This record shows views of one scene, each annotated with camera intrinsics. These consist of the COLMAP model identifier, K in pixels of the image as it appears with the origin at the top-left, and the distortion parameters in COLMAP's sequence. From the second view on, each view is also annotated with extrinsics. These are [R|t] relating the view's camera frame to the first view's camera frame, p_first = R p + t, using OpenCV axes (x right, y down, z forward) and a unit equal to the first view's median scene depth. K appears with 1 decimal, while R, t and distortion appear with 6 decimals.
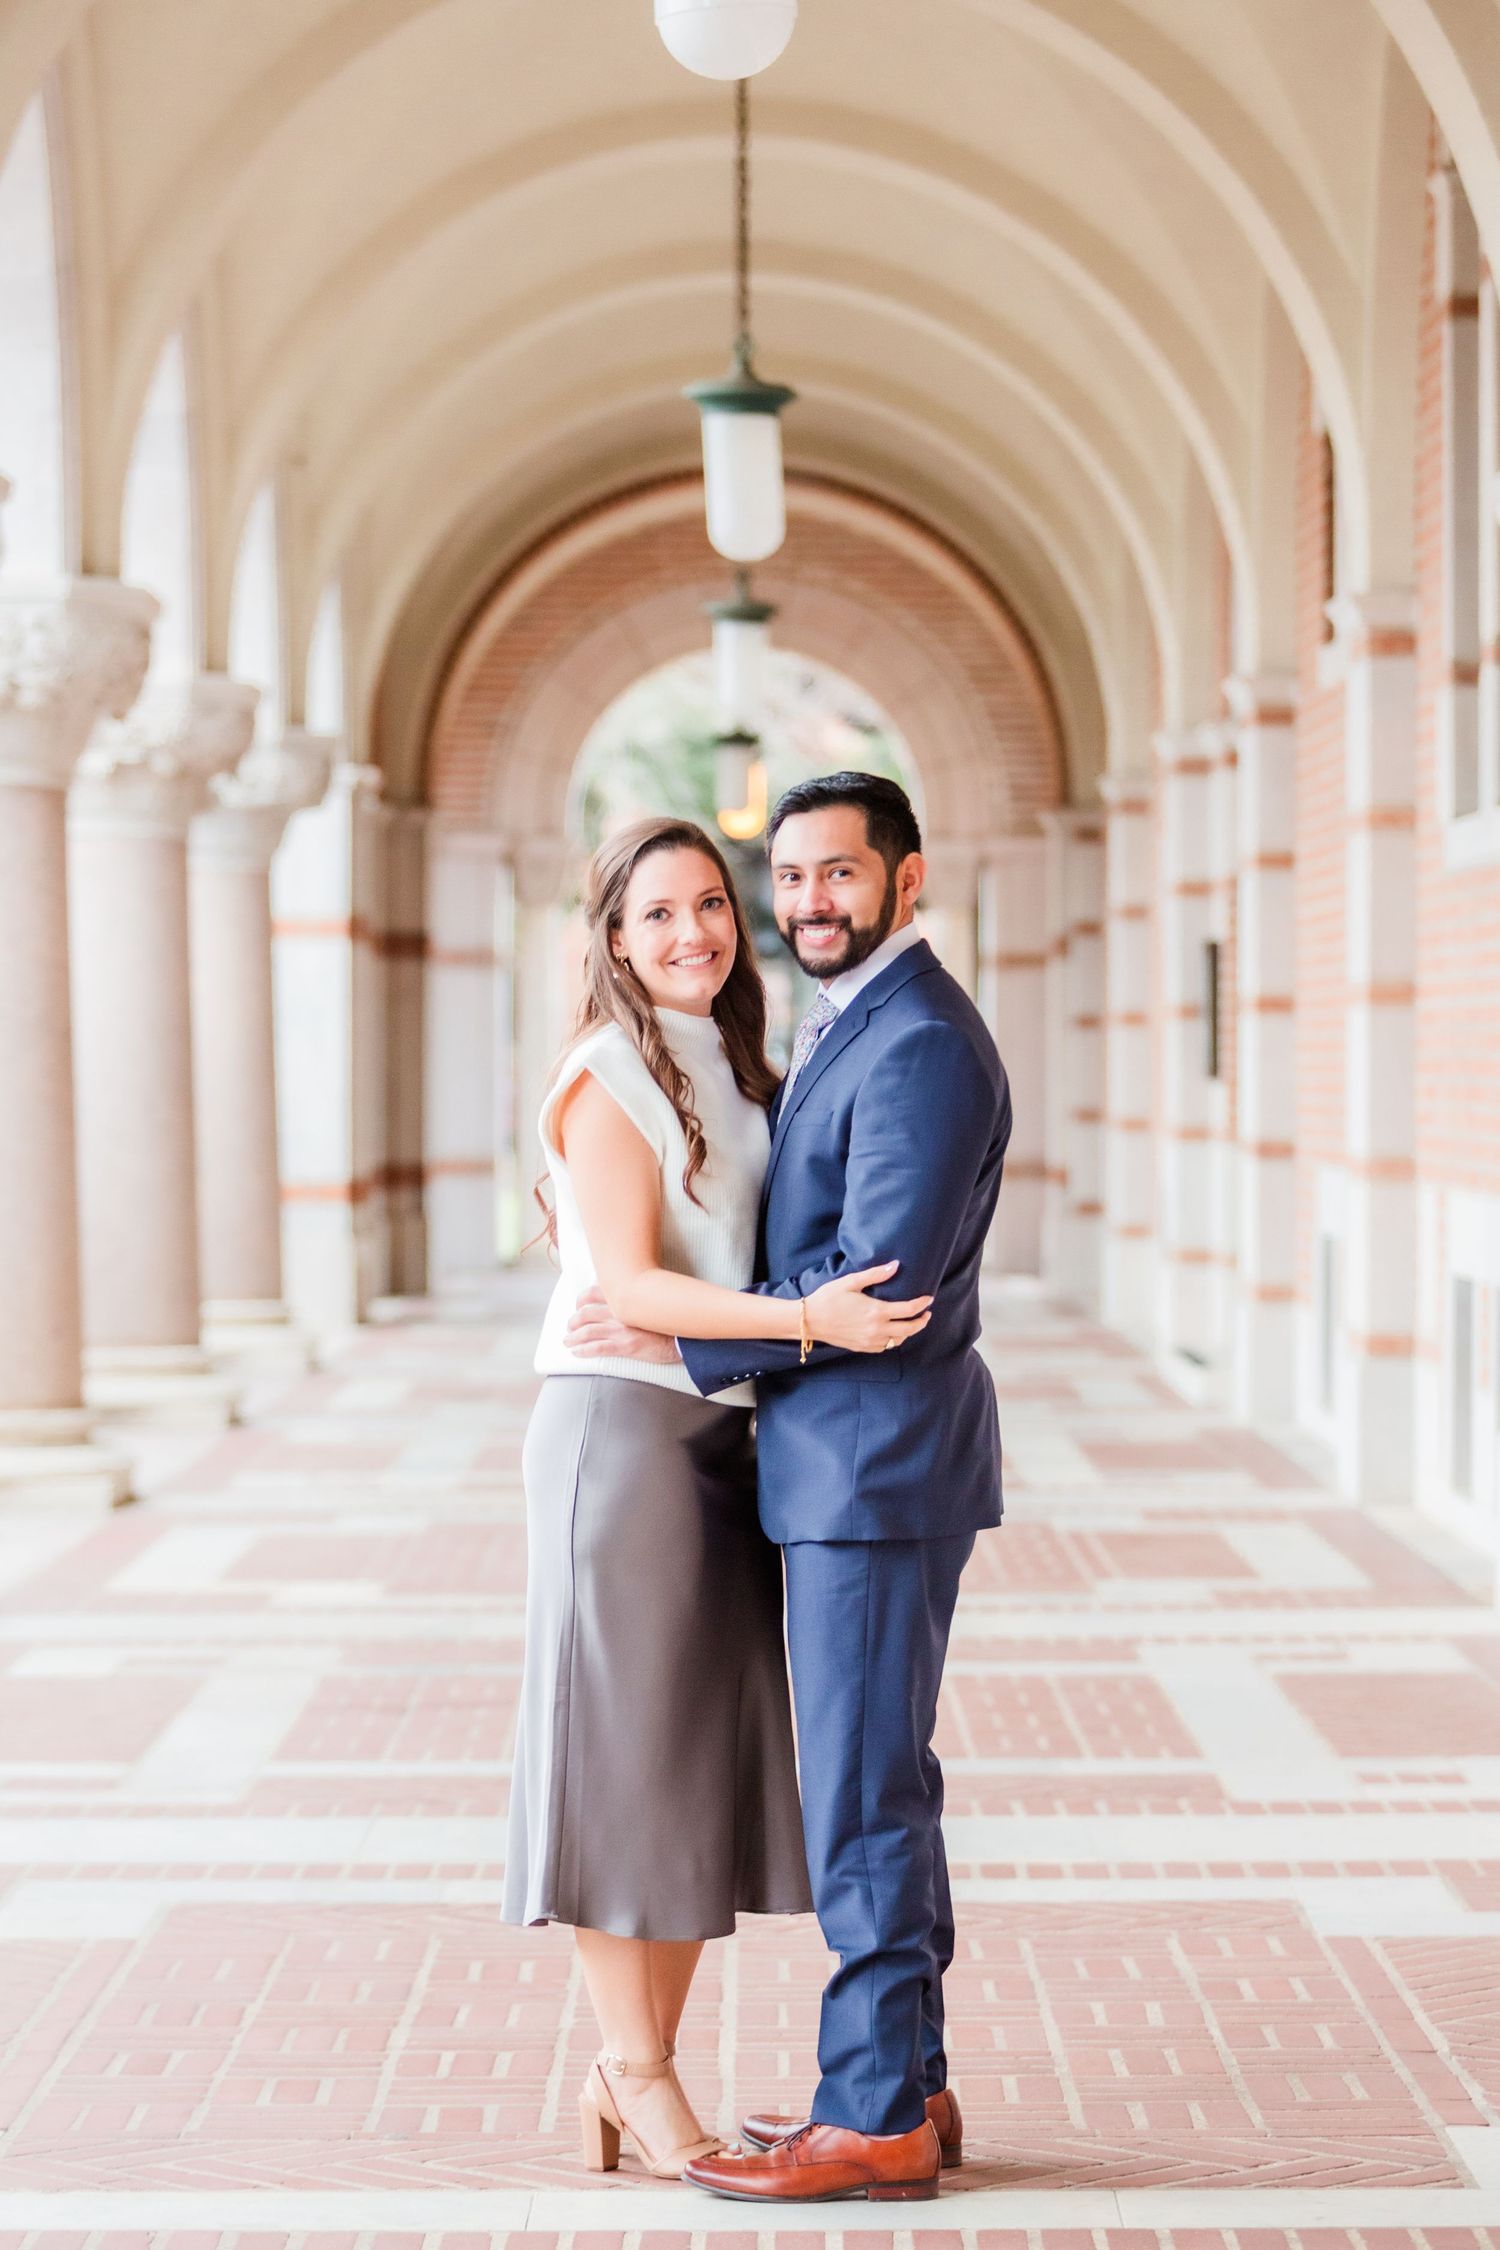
lens RADIAL K [[8291.7, 0, 758.4], [0, 8291.7, 1277.6], [0, 0, 1]] dist [-1.983381, -1.527371]
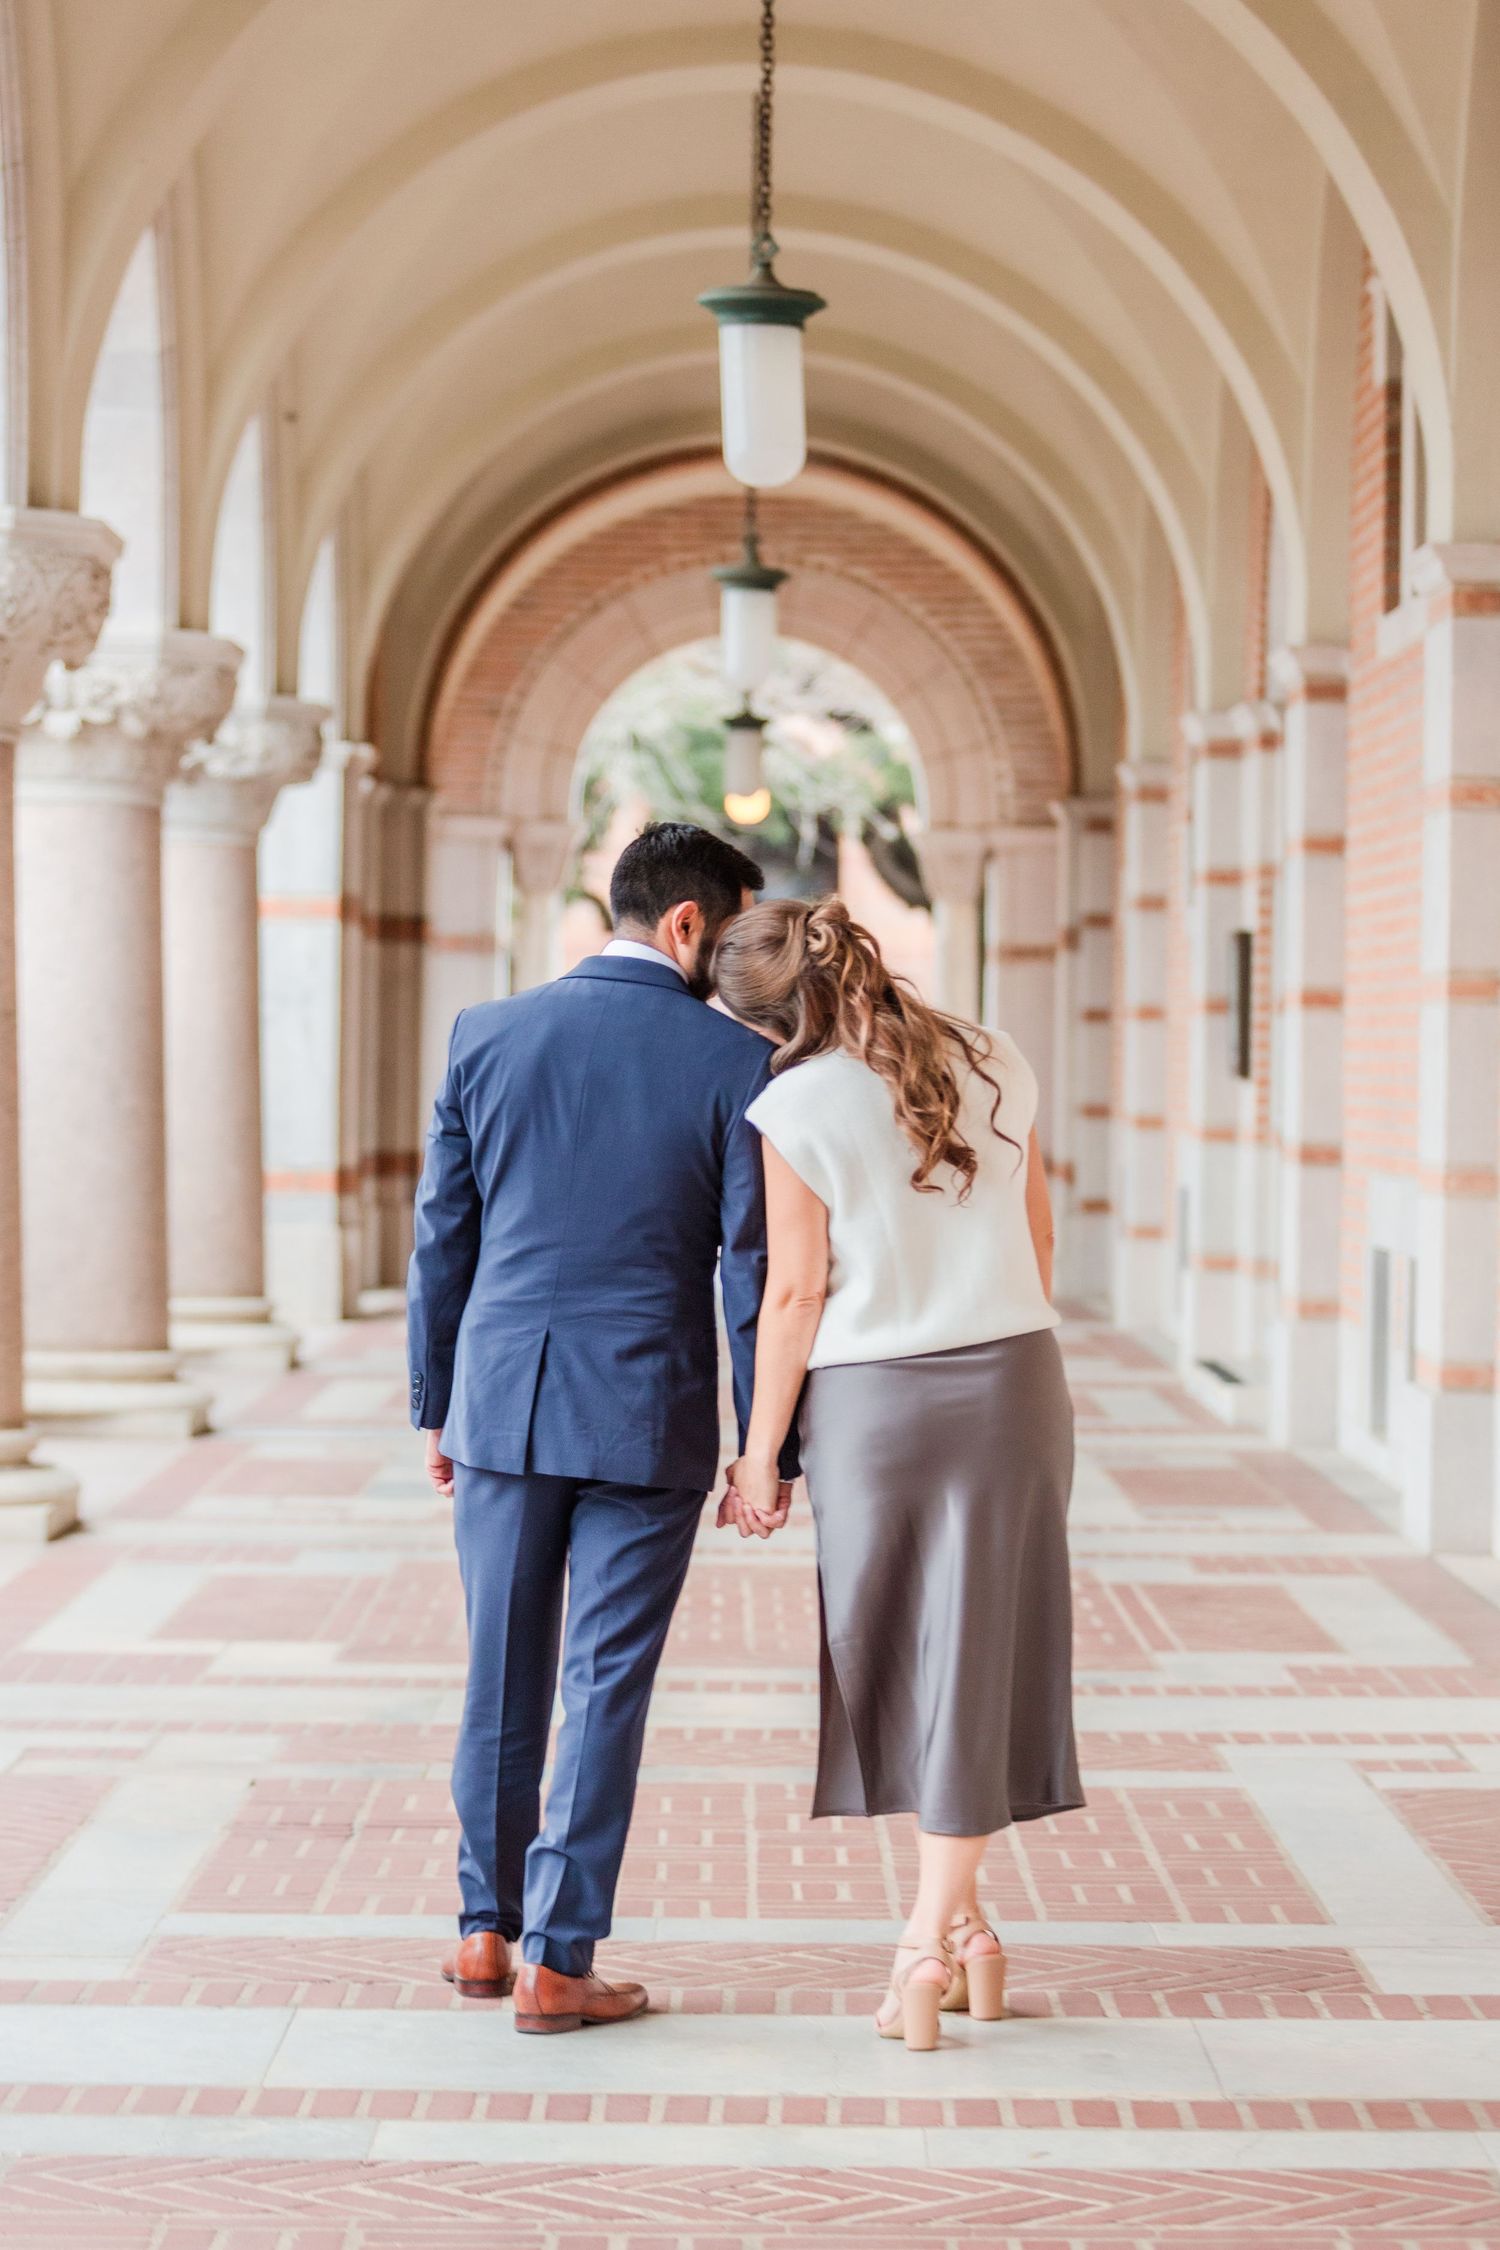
lens RADIAL K [[7593.9, 0, 739.2], [0, 7593.9, 1245.9], [0, 0, 1]] dist [-2.069245, 0.496757]
pose [[0.999917, 0.012854, -0.000715, -0.002338], [-0.012855, 0.999917, -0.000340, -0.004101], [0.000710, 0.000349, 1.000000, 0.150786]]
